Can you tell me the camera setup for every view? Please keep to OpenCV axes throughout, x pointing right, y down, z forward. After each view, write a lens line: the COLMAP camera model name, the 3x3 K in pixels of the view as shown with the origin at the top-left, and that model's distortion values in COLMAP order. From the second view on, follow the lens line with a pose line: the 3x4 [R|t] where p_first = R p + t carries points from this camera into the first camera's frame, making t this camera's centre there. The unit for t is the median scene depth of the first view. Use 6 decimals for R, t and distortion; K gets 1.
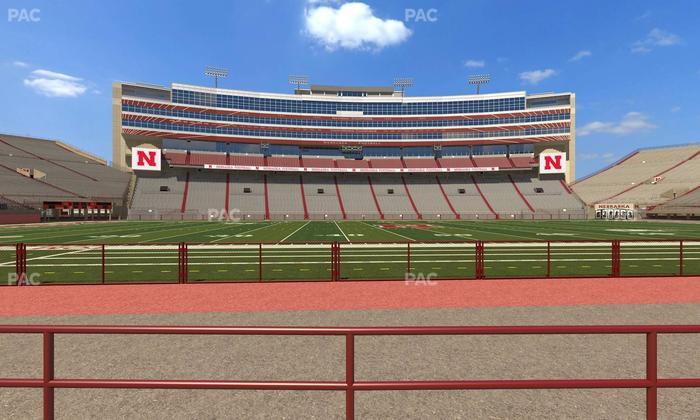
lens RADIAL K [[350.8, 0, 349.7], [0, 350.8, 211.0], [0, 0, 1]] dist [-0.000919, 0.000601]
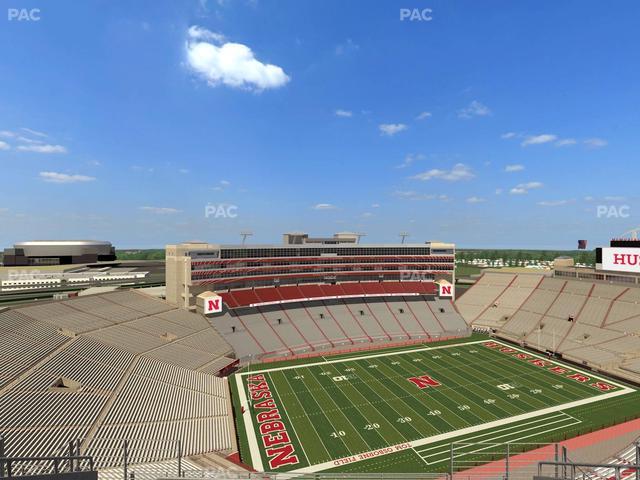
lens RADIAL K [[320.7, 0, 319.7], [0, 320.7, 240.9], [0, 0, 1]] dist [0.000002, 0.000397]
pose [[0.964230, -0.001164, 0.265066, -0.410265], [0.000514, 0.999997, 0.002520, -0.343222], [-0.265068, -0.002294, 0.964227, -0.344188]]
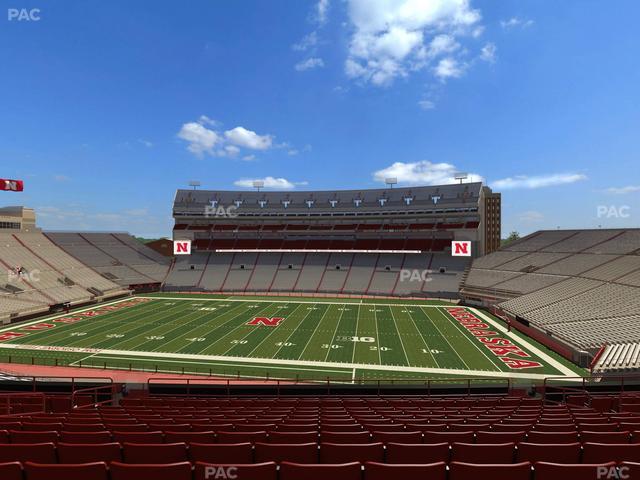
lens RADIAL K [[320.7, 0, 319.8], [0, 320.7, 239.9], [0, 0, 1]] dist [0.000002, 0.000397]
pose [[-0.976705, 0.000045, 0.214588, -0.182009], [0.000136, 1.000000, 0.000408, -0.145880], [-0.214588, 0.000427, -0.976705, 0.966296]]
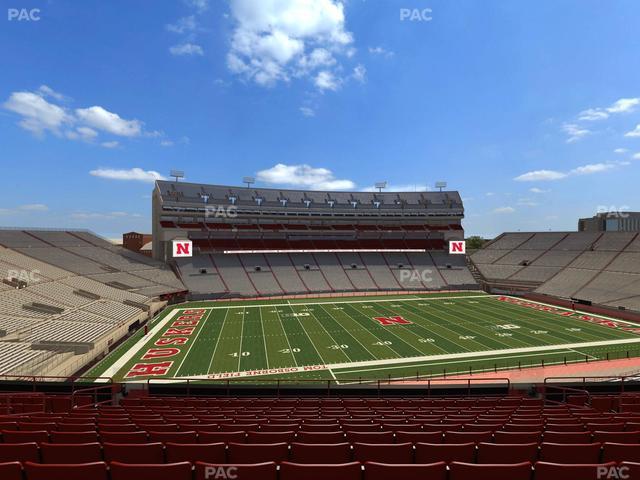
lens RADIAL K [[320.7, 0, 320.0], [0, 320.7, 239.9], [0, 0, 1]] dist [0.000002, 0.000397]
pose [[-0.989432, -0.000260, -0.144995, 0.294809], [-0.000331, 1.000000, 0.000460, -0.145864], [0.144995, 0.000503, -0.989432, 0.982337]]
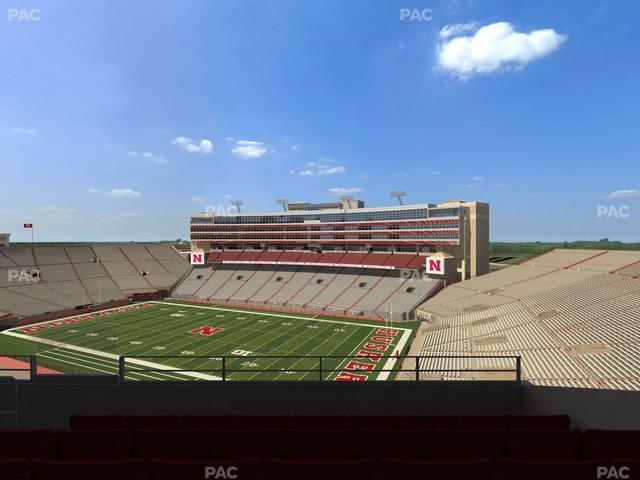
lens RADIAL K [[320.7, 0, 319.9], [0, 320.7, 240.8], [0, 0, 1]] dist [0.000002, 0.000397]
pose [[0.886832, 0.000784, -0.462092, 0.653924], [-0.000018, 0.999999, 0.001662, -0.200102], [0.462093, -0.001465, 0.886830, -0.186513]]
